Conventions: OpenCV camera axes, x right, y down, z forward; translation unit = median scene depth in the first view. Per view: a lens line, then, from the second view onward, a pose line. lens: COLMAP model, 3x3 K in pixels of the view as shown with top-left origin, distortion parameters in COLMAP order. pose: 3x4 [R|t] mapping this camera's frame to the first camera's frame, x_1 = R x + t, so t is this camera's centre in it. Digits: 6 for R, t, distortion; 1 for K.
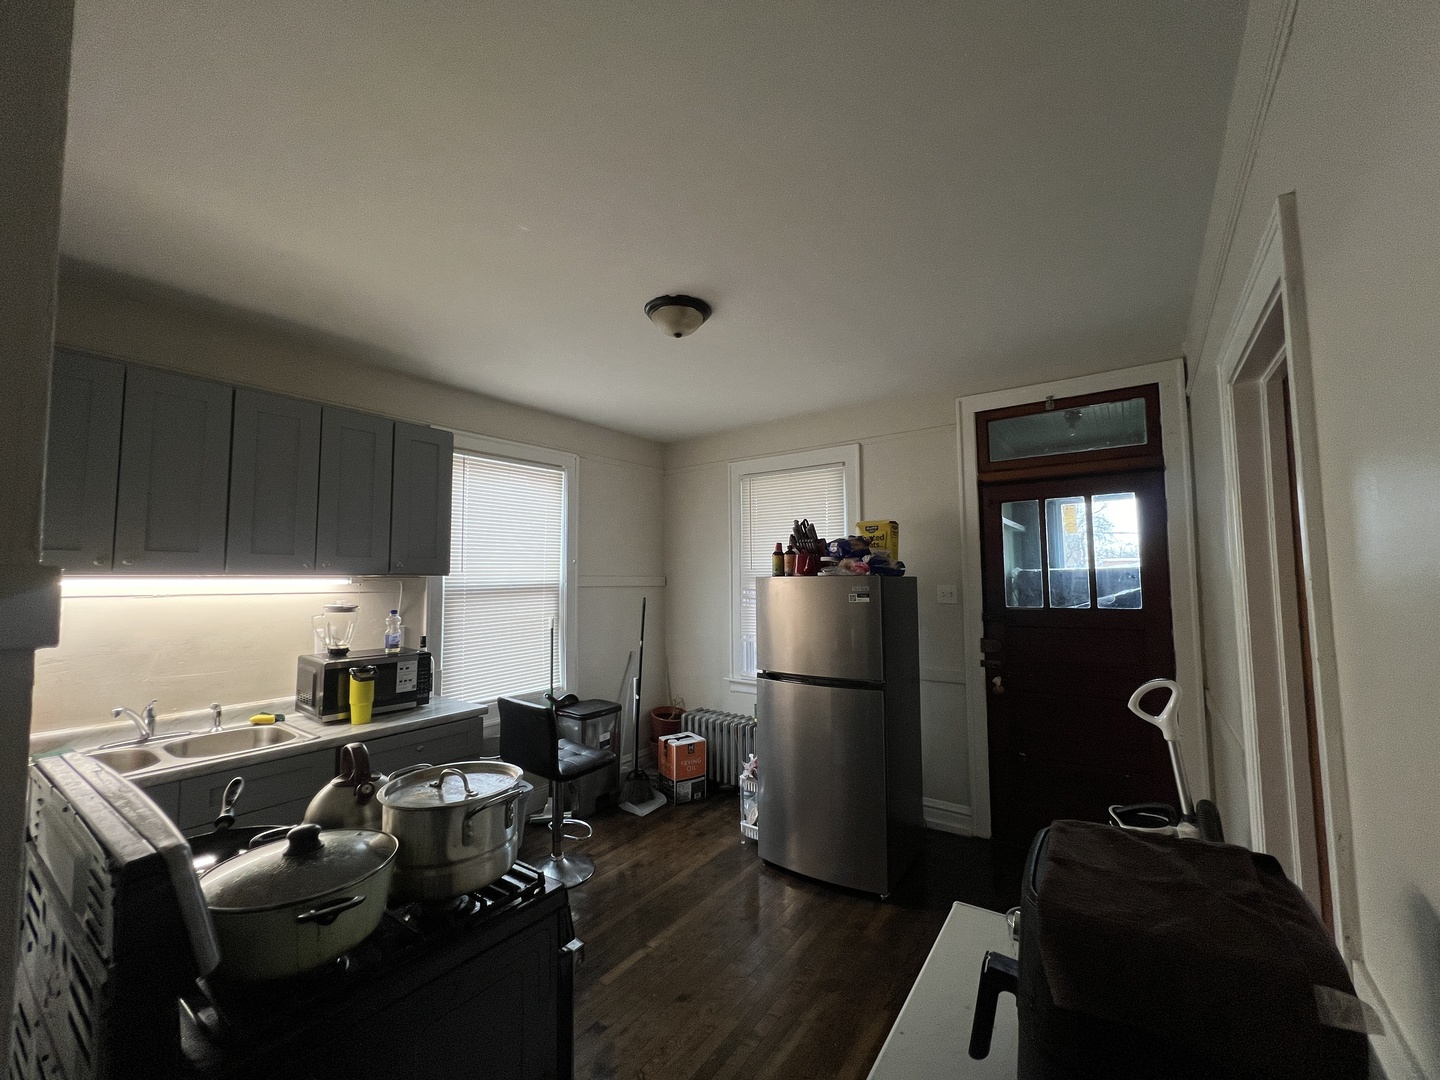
lens RADIAL K [[575.9, 0, 720.0], [0, 575.9, 540.0], [0, 0, 1]] dist [-0.010047, 0.000011]
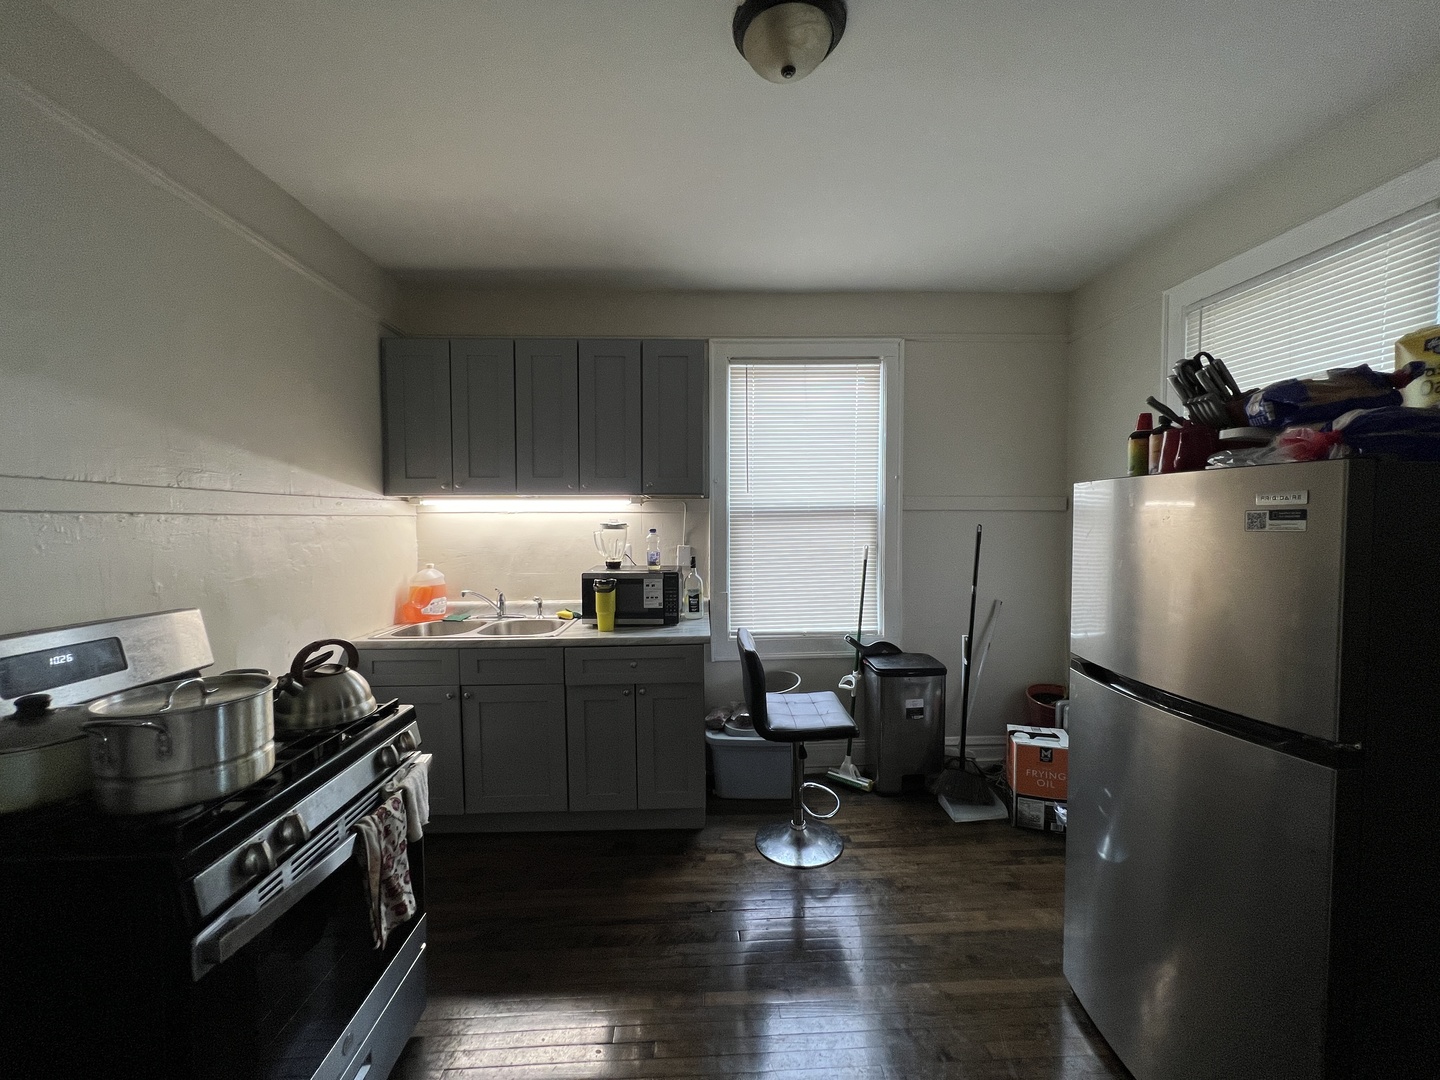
lens RADIAL K [[575.9, 0, 720.0], [0, 575.9, 540.0], [0, 0, 1]] dist [-0.010047, 0.000011]
pose [[0.614805, 0.033949, -0.787949, 0.275084], [0.053938, 0.994924, 0.084952, 0.052823], [0.786833, -0.094730, 0.609853, 0.402045]]
